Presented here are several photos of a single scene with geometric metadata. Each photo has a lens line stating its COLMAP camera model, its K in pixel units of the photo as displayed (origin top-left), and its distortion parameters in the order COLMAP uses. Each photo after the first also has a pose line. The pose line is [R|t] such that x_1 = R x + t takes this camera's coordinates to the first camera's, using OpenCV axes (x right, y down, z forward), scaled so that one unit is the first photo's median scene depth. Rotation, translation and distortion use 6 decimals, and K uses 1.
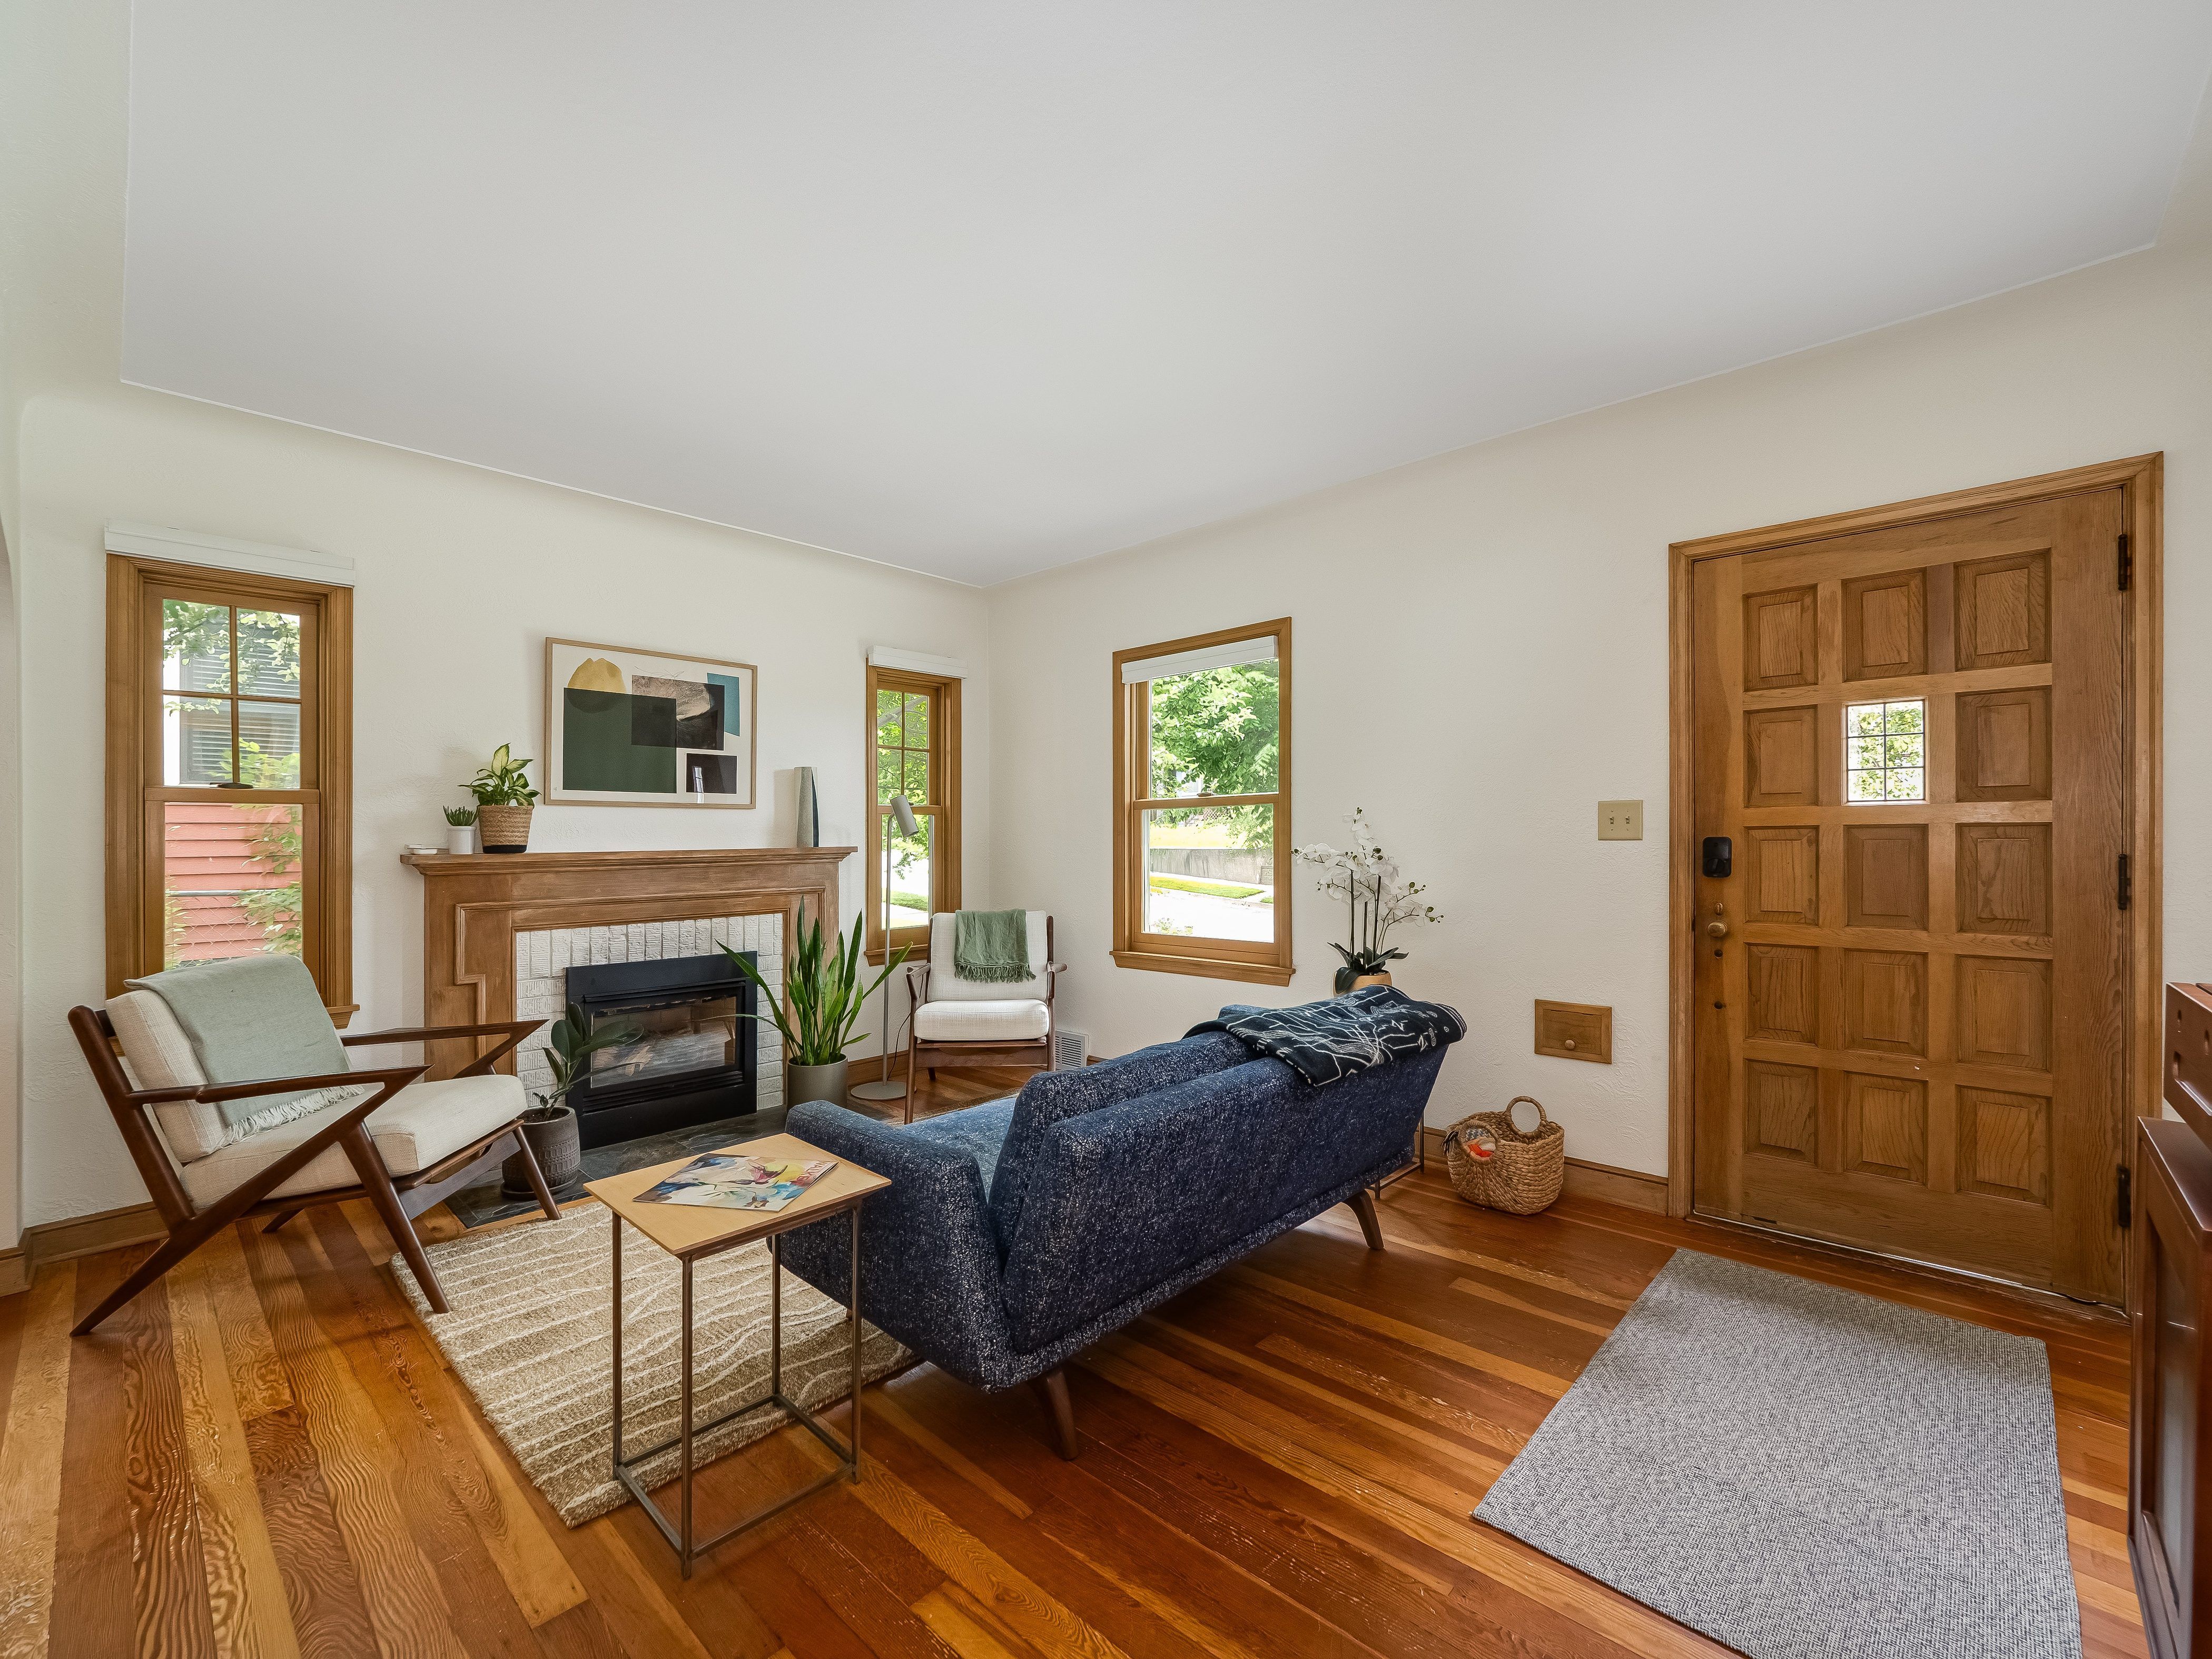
lens RADIAL K [[941.1, 0, 1100.8], [0, 941.1, 830.5], [0, 0, 1]] dist [-0.002537, 0.000043]
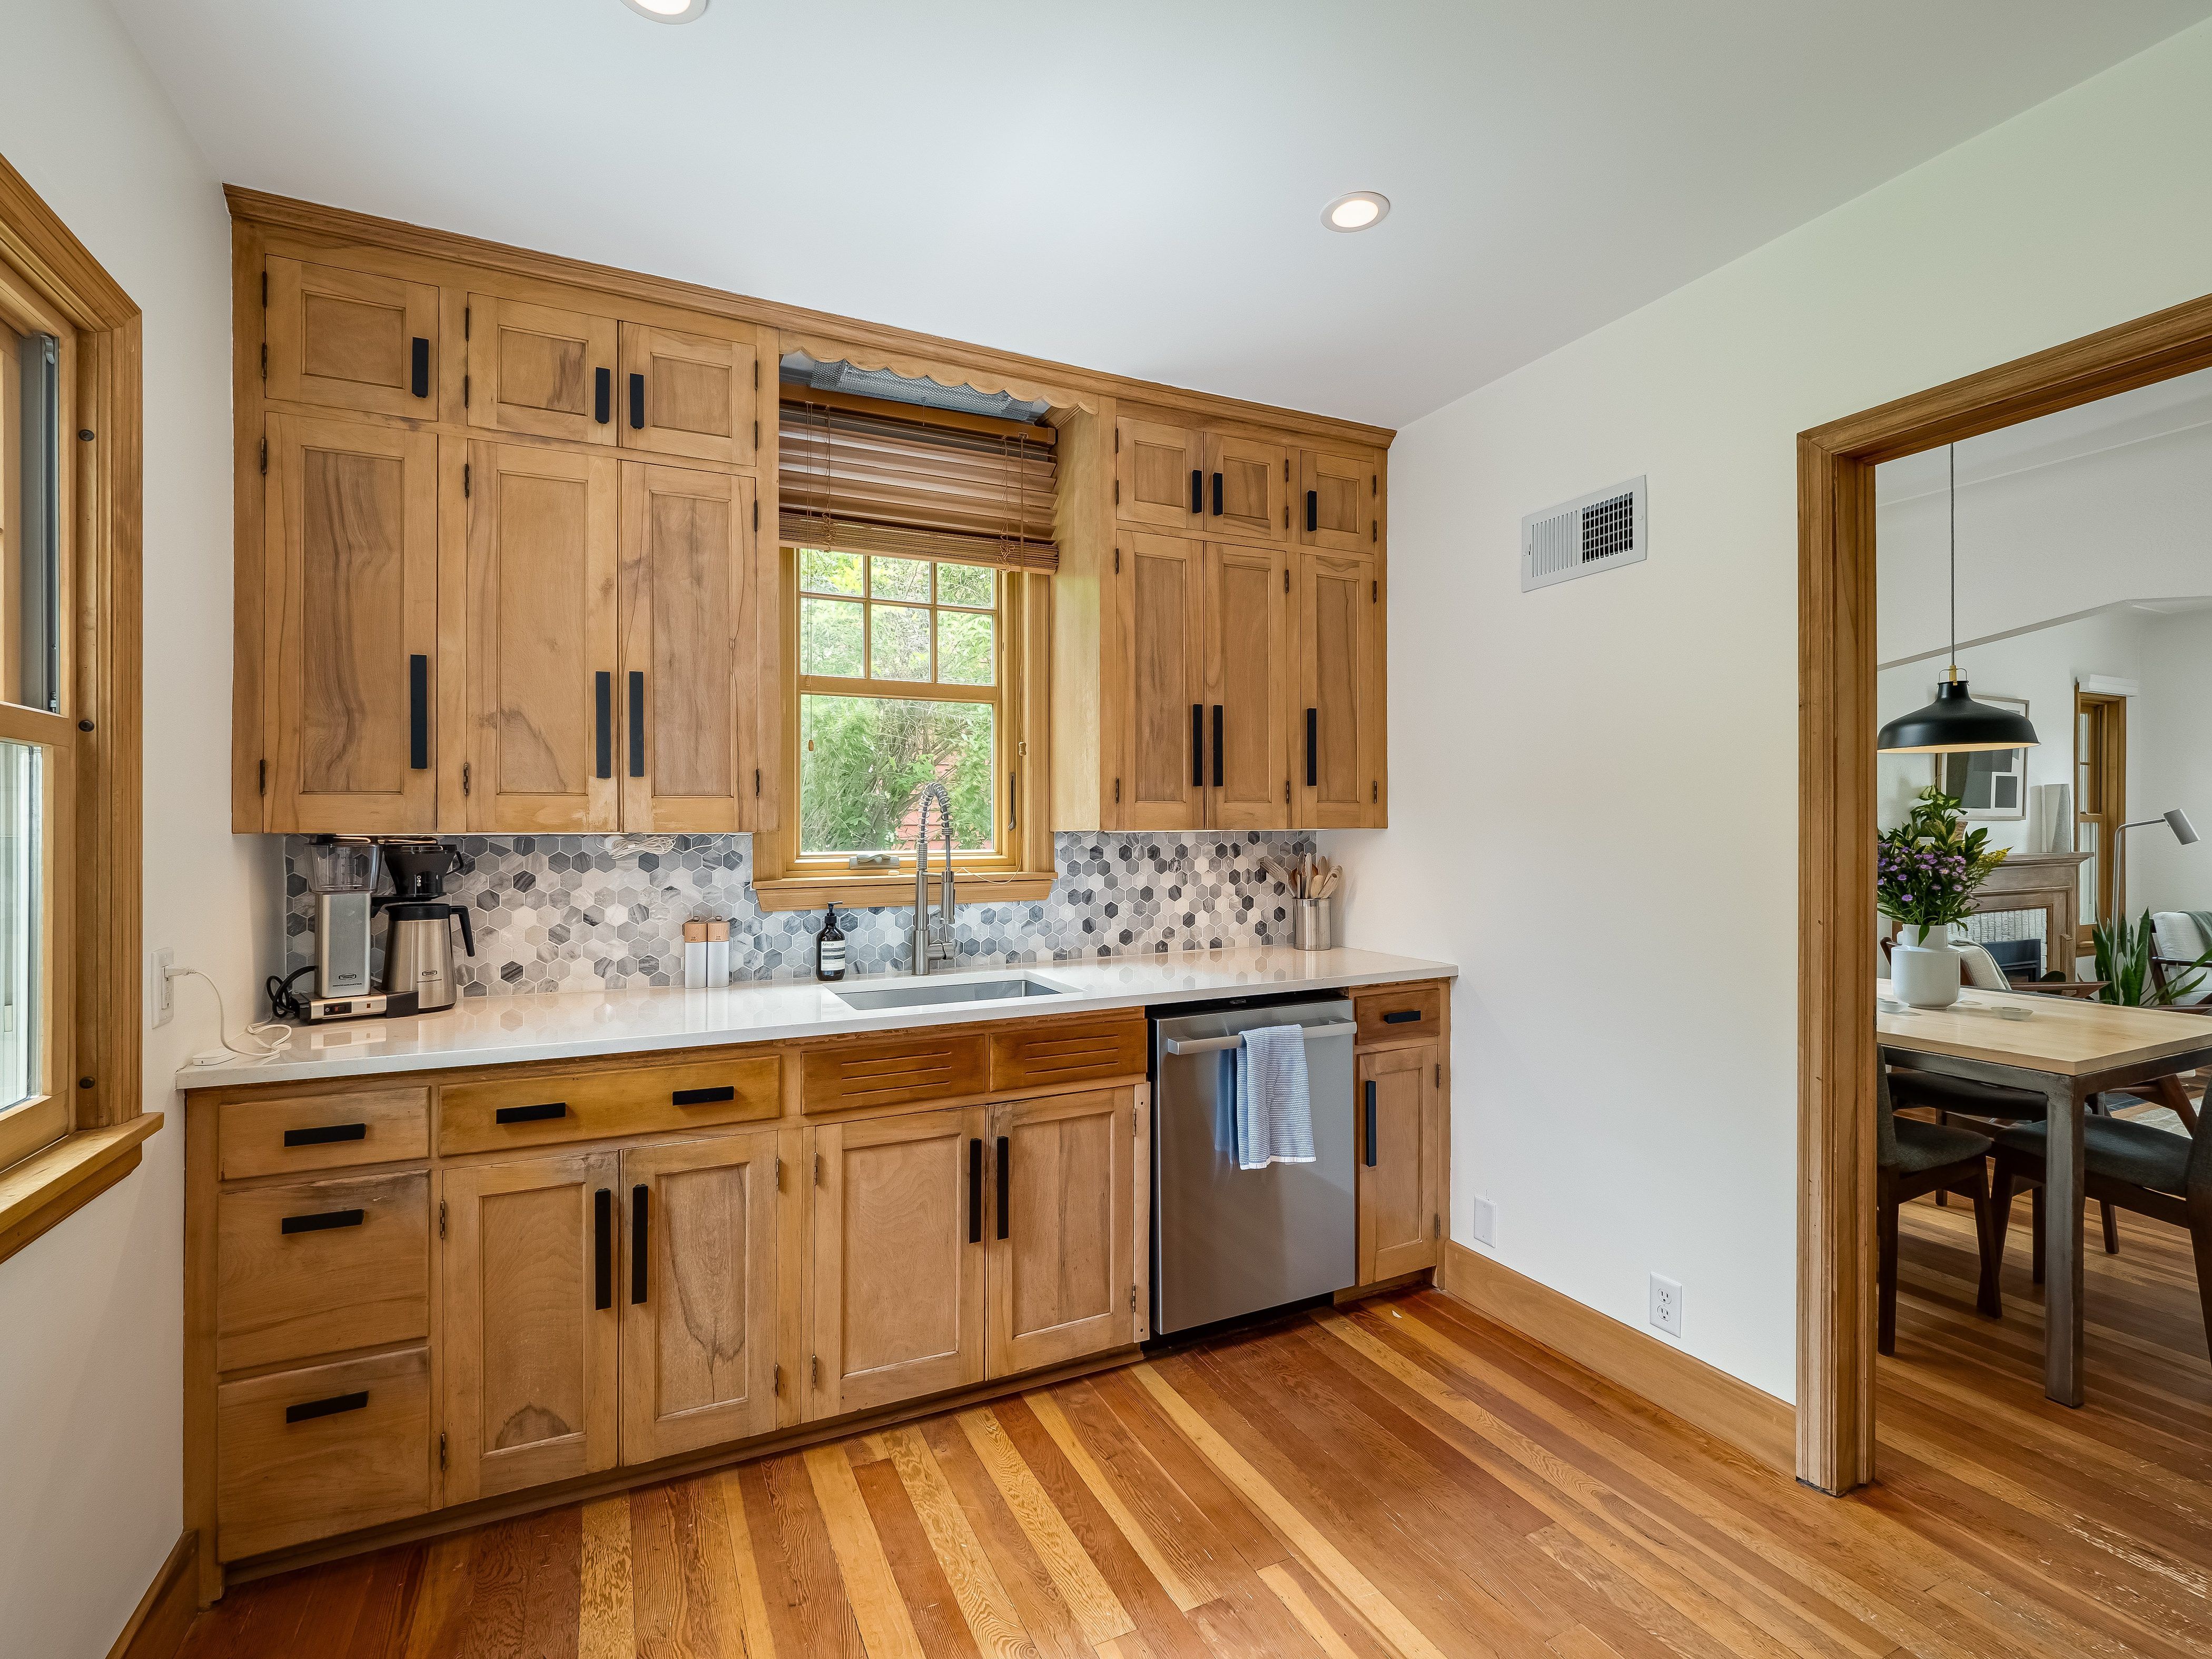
lens RADIAL K [[1029.7, 0, 1106.0], [0, 1029.7, 829.5], [0, 0, 1]] dist [0.001932, -0.000925]
pose [[0.934515, 0.004174, -0.355900, -1.393262], [-0.000730, 0.999952, 0.009812, -0.033617], [0.355924, -0.008910, 0.934473, -0.886735]]
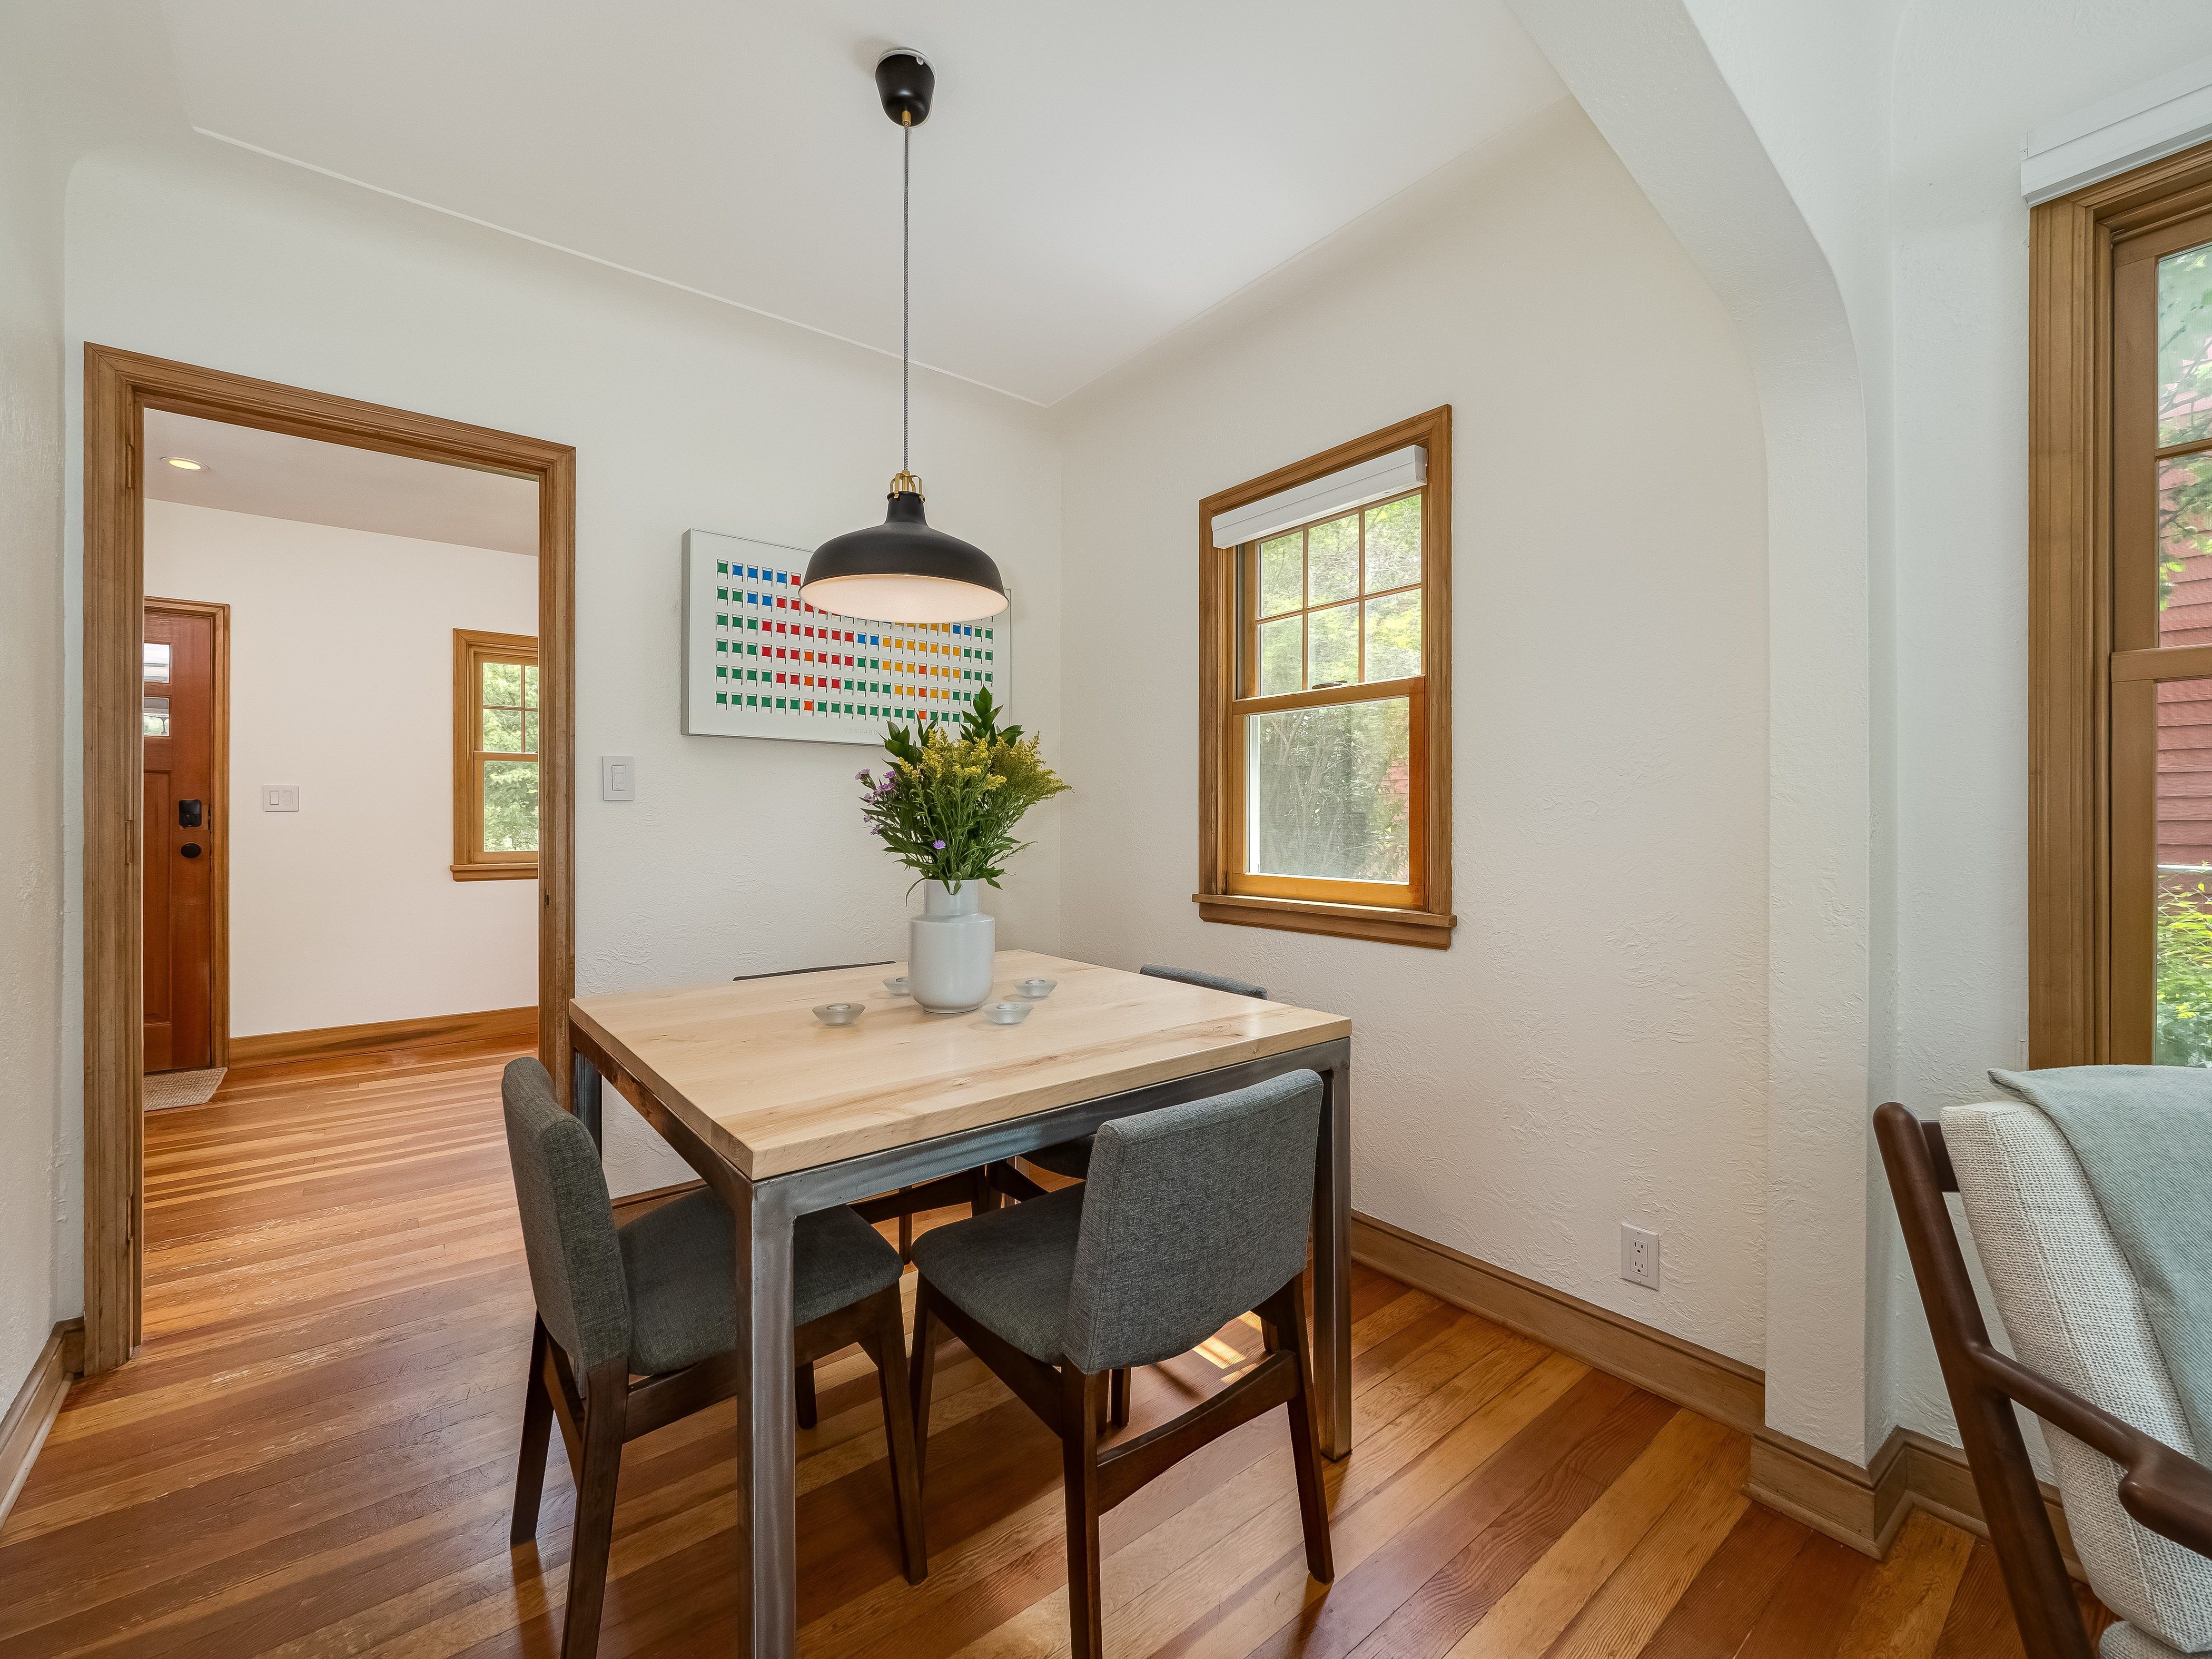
lens RADIAL K [[923.5, 0, 1096.0], [0, 923.5, 821.3], [0, 0, 1]] dist [-0.010937, -0.000195]
pose [[-0.147745, 0.011844, -0.988955, -0.453937], [0.009514, 0.999899, 0.010554, 0.029765], [0.988980, -0.007849, -0.147843, 0.526097]]
